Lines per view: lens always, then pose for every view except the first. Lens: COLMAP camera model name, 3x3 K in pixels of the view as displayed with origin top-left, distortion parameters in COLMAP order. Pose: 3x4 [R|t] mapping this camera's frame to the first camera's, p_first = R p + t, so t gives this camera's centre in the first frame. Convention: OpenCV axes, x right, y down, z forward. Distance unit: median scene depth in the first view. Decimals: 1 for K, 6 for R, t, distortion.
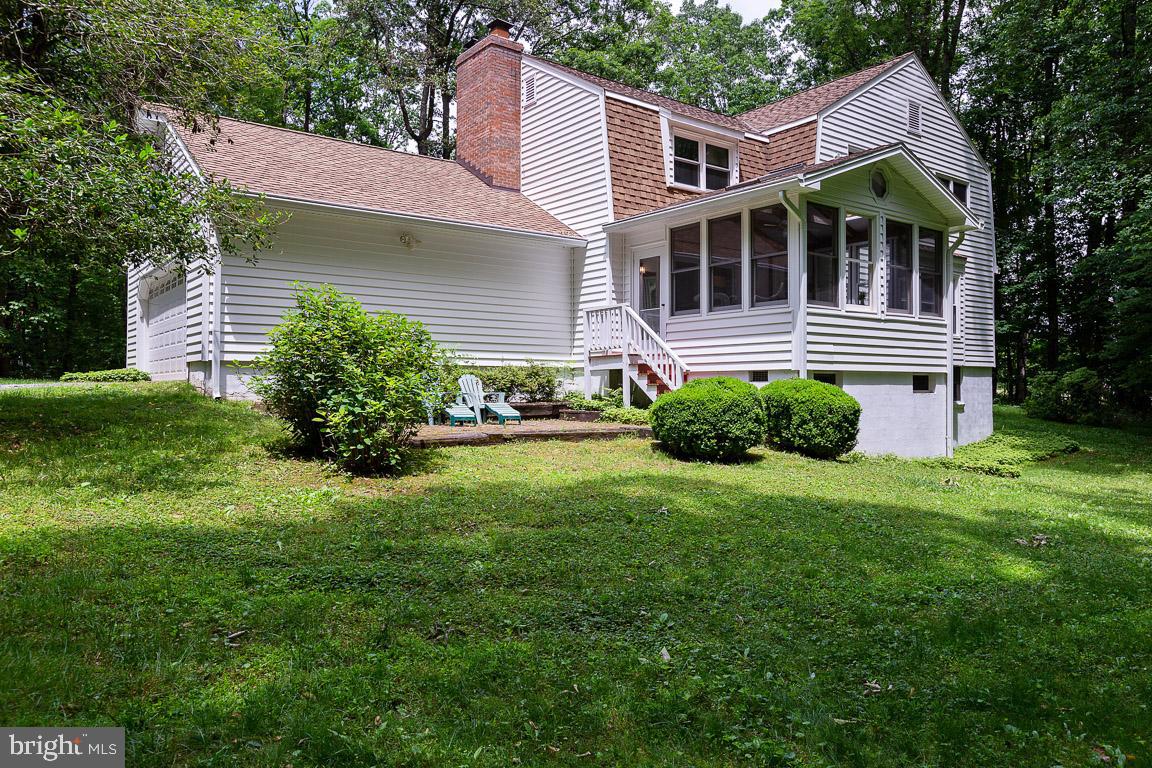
lens RADIAL K [[802.3, 0, 576.0], [0, 802.3, 384.0], [0, 0, 1]] dist [-0.007194, 0.000137]
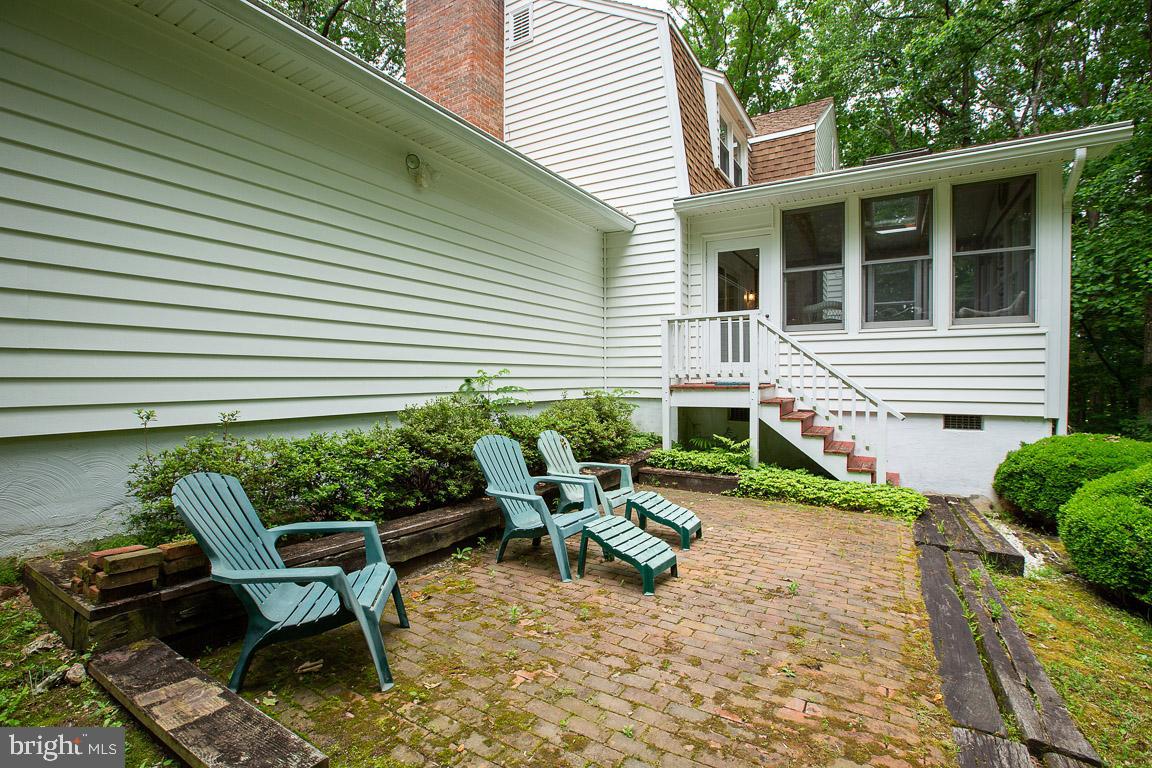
lens RADIAL K [[528.9, 0, 576.0], [0, 528.9, 384.0], [0, 0, 1]] dist [-0.038927, -0.000036]
pose [[0.930047, -0.002651, 0.367431, -0.216464], [-0.004784, 0.999802, 0.019323, -0.042724], [-0.367409, -0.019729, 0.929850, 0.588758]]
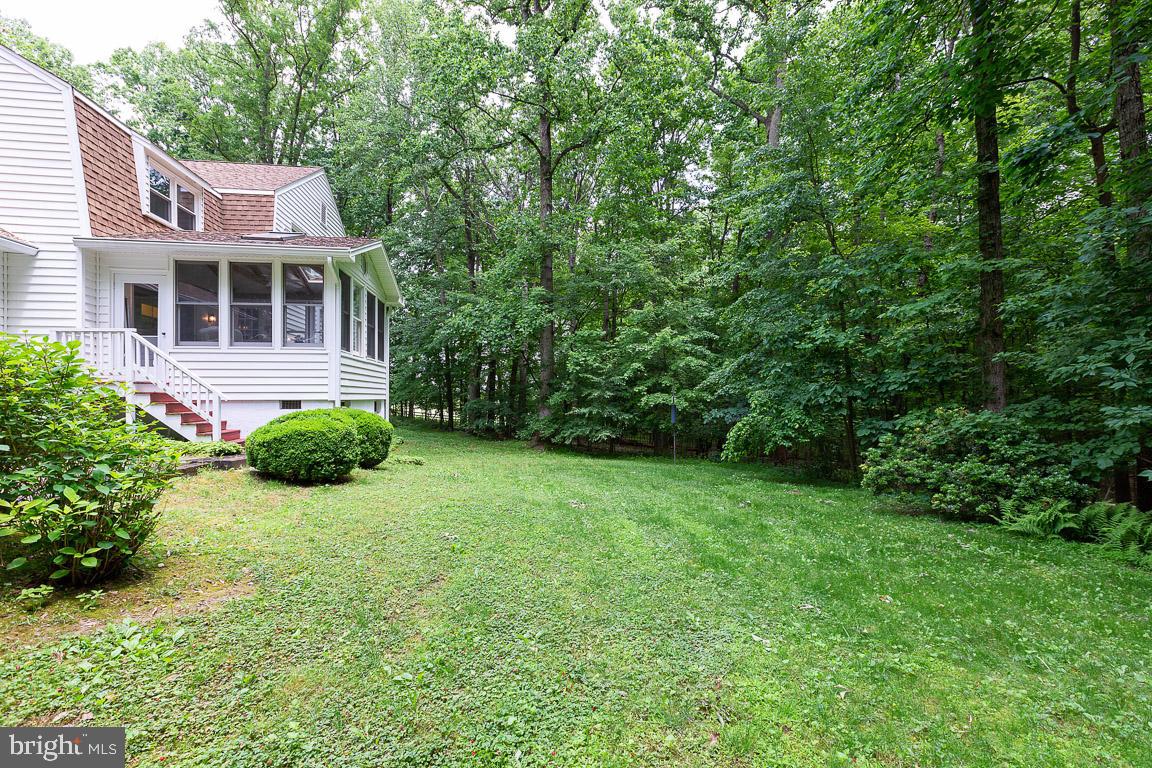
lens RADIAL K [[521.4, 0, 583.2], [0, 521.4, 395.8], [0, 0, 1]] dist [0.000858, -0.000326]
pose [[0.479780, 0.003371, 0.877382, -0.204446], [-0.003380, 0.999992, -0.001994, -0.019277], [-0.877382, -0.002009, 0.479788, 0.208282]]
